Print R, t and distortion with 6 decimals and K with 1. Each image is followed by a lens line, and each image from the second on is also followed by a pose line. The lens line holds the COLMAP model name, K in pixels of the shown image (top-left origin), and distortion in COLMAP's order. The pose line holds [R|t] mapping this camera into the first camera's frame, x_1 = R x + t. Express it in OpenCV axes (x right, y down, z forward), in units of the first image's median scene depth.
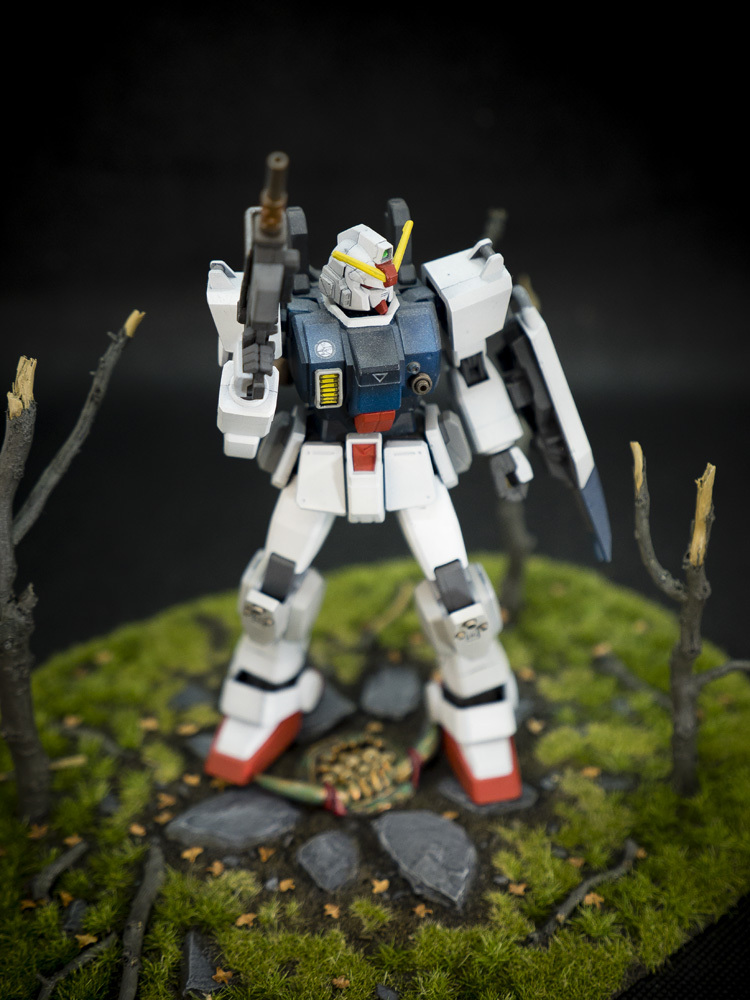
lens RADIAL K [[1533.1, 0, 374.4], [0, 1533.1, 500.3], [0, 0, 1]] dist [0.011709, 0.000000]
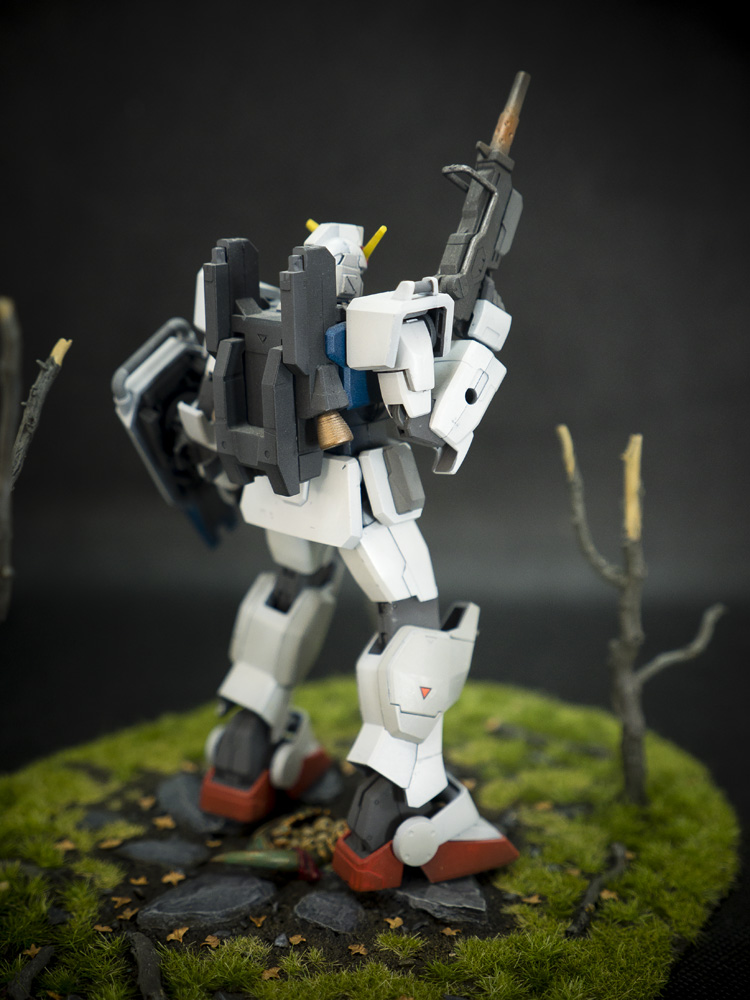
lens RADIAL K [[1533.1, 0, 374.7], [0, 1533.1, 501.7], [0, 0, 1]] dist [0.011709, 0.000000]
pose [[0.943338, -0.090407, 0.319279, -0.280835], [0.177686, 0.950227, -0.255922, 0.248803], [-0.280250, 0.298153, 0.912450, 0.096390]]
